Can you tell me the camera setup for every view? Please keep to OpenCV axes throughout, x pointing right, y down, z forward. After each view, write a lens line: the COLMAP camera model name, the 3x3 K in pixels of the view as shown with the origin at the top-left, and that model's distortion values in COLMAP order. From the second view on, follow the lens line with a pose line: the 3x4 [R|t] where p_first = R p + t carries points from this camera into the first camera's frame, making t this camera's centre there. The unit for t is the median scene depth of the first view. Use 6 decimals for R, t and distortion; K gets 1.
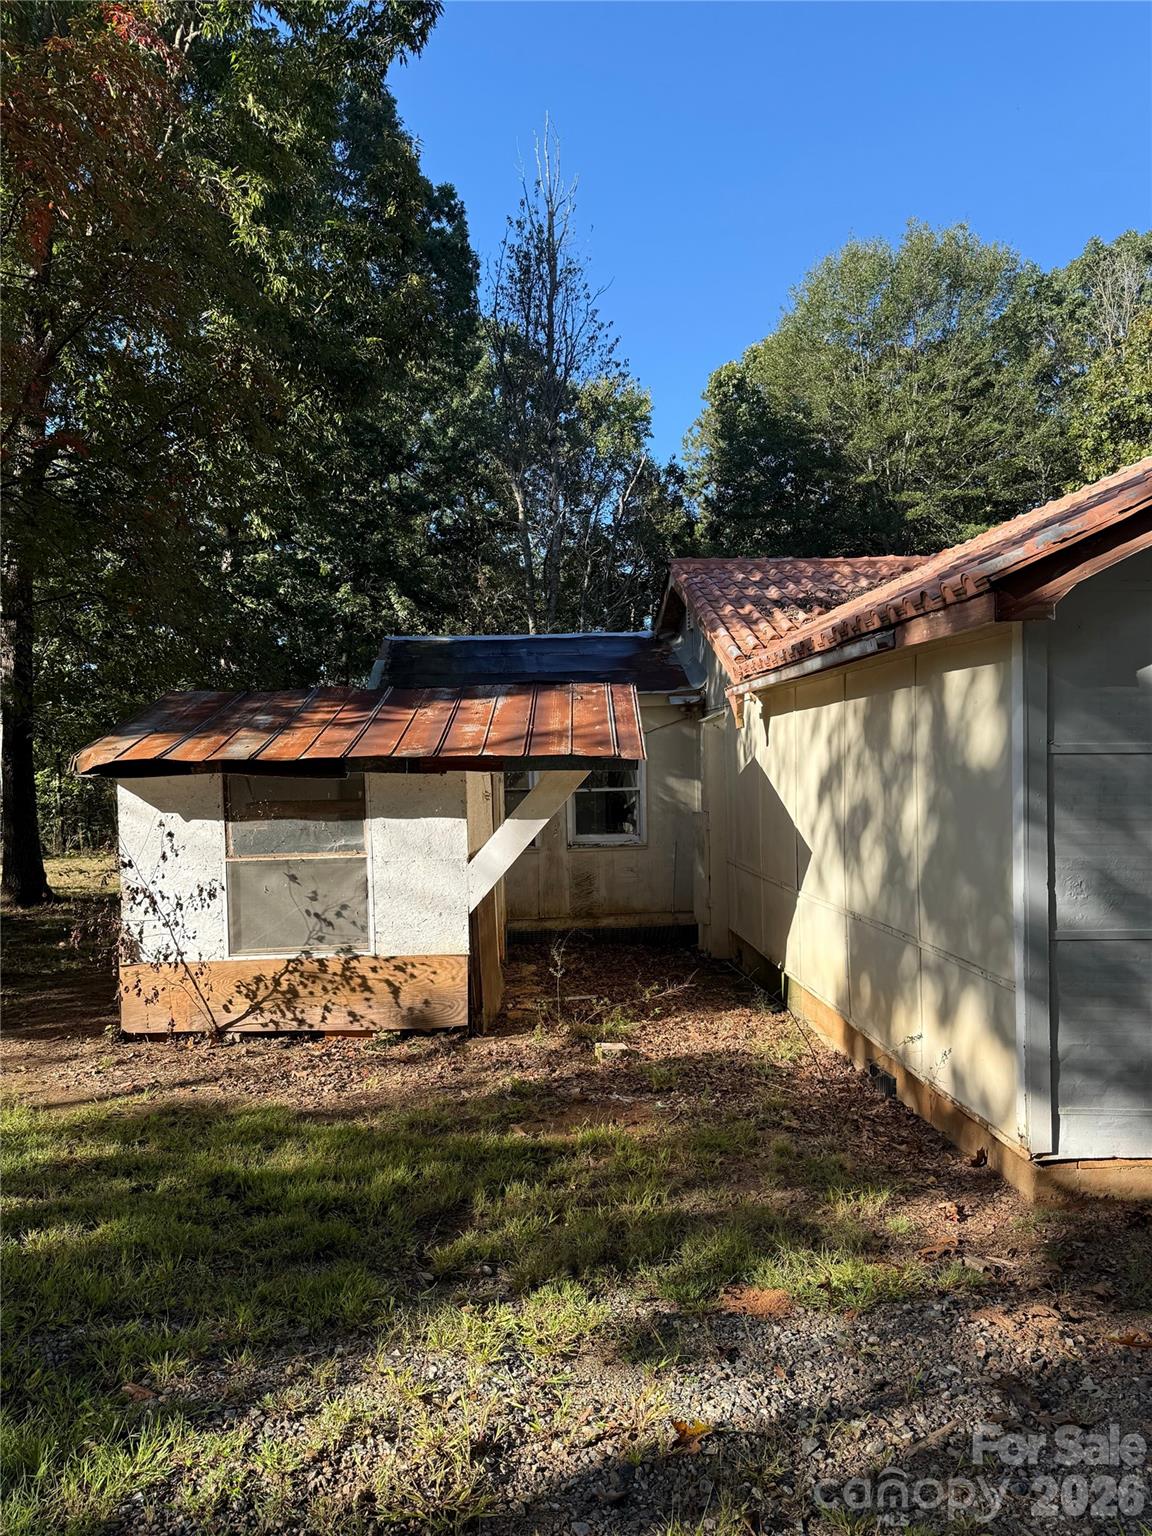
lens RADIAL K [[1081.7, 0, 521.6], [0, 1081.7, 771.8], [0, 0, 1]] dist [0.059764, -0.104827]
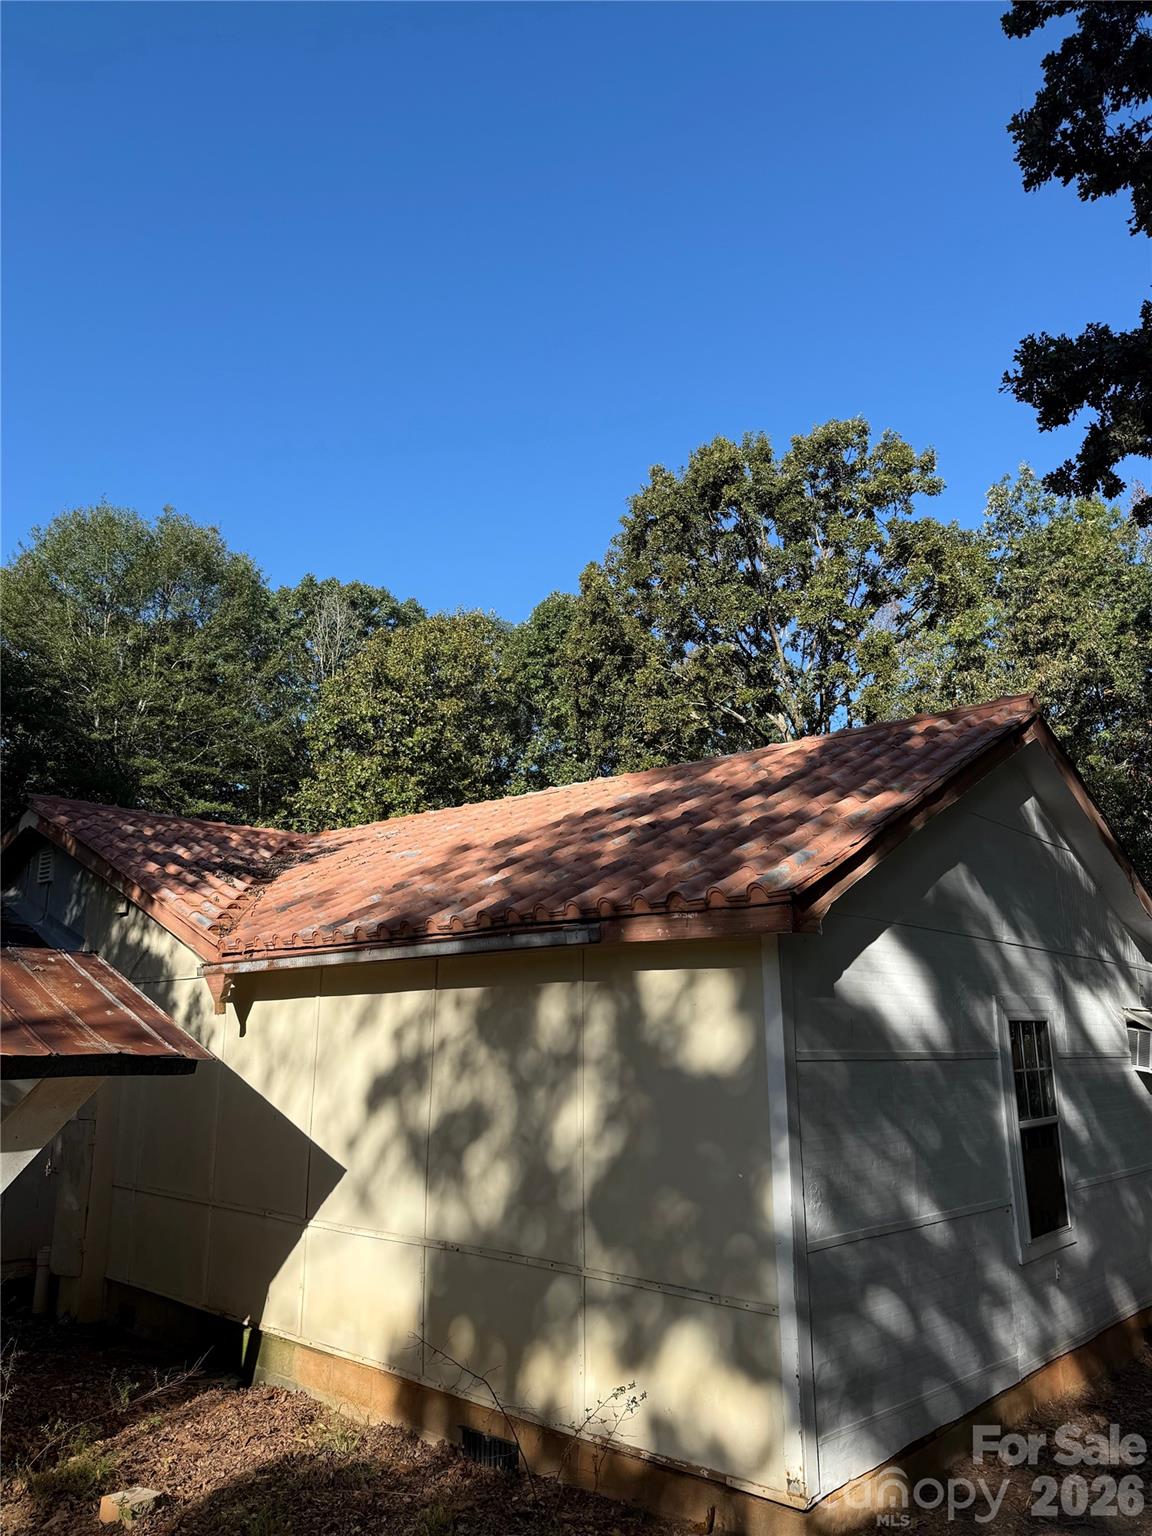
lens RADIAL K [[1081.7, 0, 521.6], [0, 1081.7, 771.8], [0, 0, 1]] dist [0.059764, -0.104827]
pose [[0.678441, 0.171362, 0.714390, -0.346643], [0.005689, 0.971161, -0.238357, -0.028083], [-0.734633, 0.165775, 0.657901, 0.331127]]
